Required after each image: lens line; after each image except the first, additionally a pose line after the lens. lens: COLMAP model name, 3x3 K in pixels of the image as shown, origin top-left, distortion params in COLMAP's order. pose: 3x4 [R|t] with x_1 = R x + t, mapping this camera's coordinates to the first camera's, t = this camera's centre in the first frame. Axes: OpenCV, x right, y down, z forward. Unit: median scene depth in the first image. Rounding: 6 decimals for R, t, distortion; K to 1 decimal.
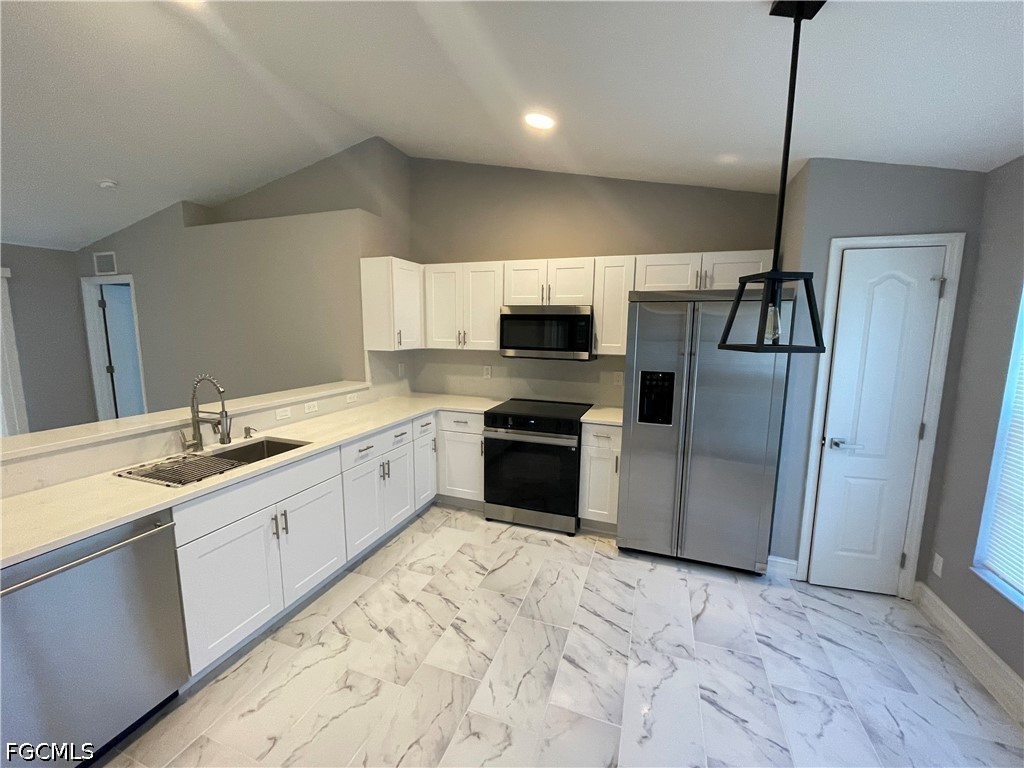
lens RADIAL K [[413.7, 0, 512.0], [0, 413.7, 384.0], [0, 0, 1]] dist [0.000970, -0.000754]
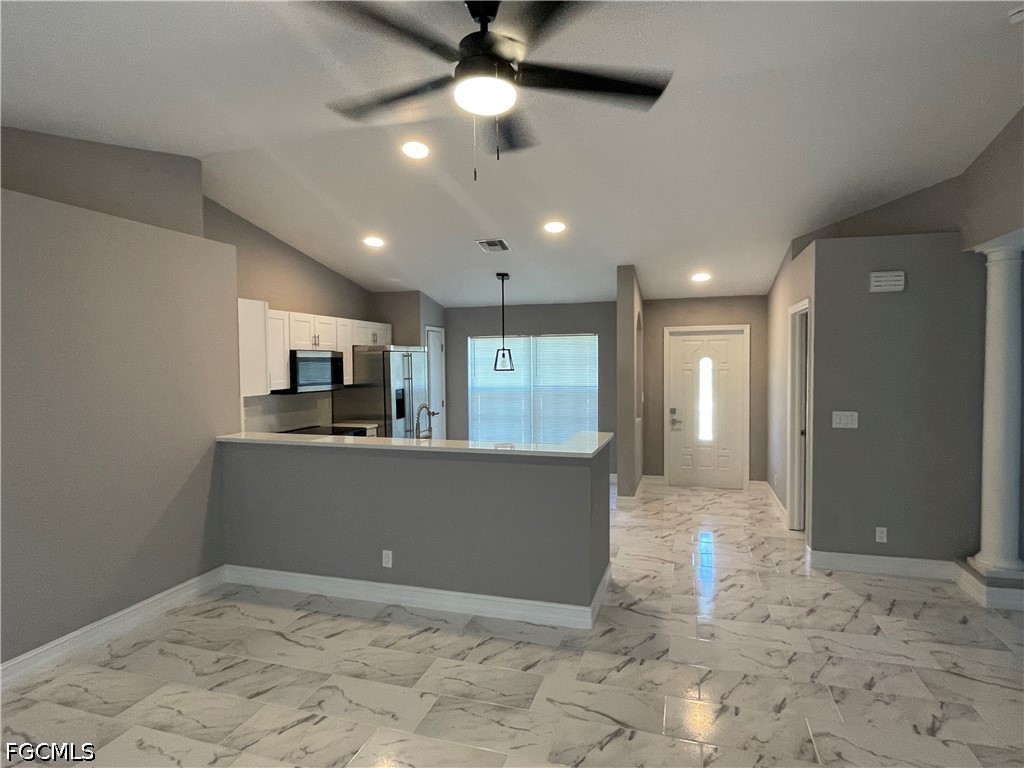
lens RADIAL K [[565.2, 0, 512.0], [0, 565.2, 384.0], [0, 0, 1]] dist [-0.004447, -0.000199]
pose [[-0.046841, -0.052986, 0.997496, -2.111168], [0.145571, 0.987569, 0.059295, -0.126348], [-0.988238, 0.147984, -0.038545, 0.598541]]
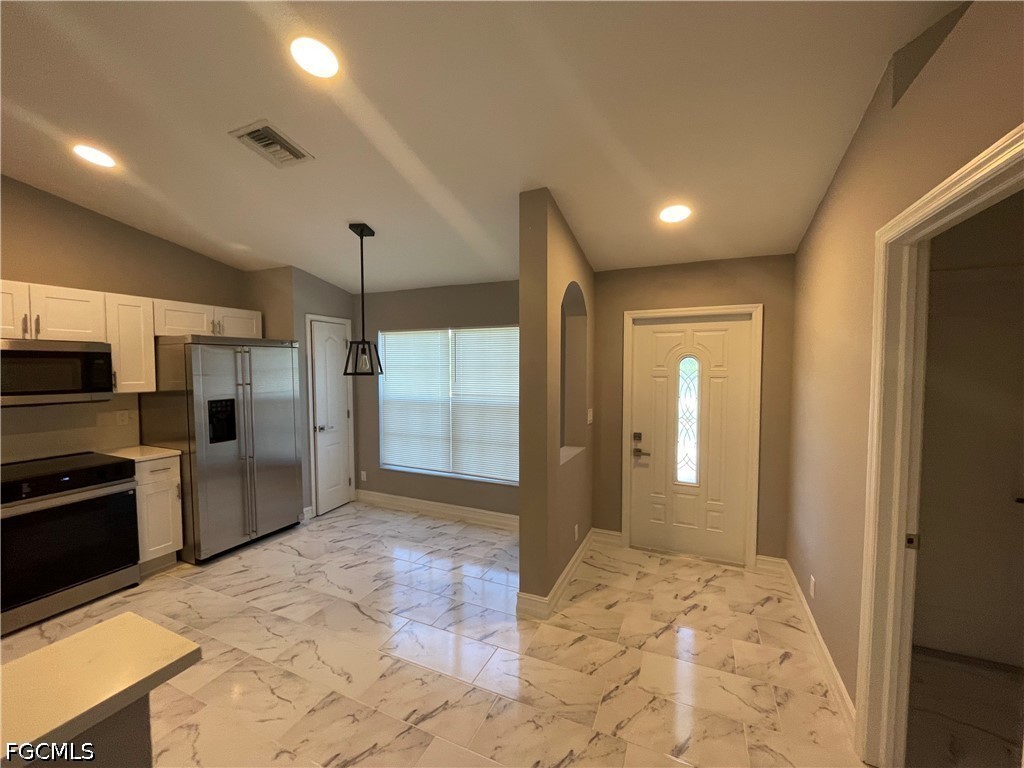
lens RADIAL K [[413.7, 0, 512.0], [0, 413.7, 384.0], [0, 0, 1]] dist [0.000970, -0.000754]
pose [[0.075485, -0.059649, 0.995361, -0.813277], [0.138326, 0.989184, 0.048788, -0.016350], [-0.987506, 0.134001, 0.082920, 0.021348]]
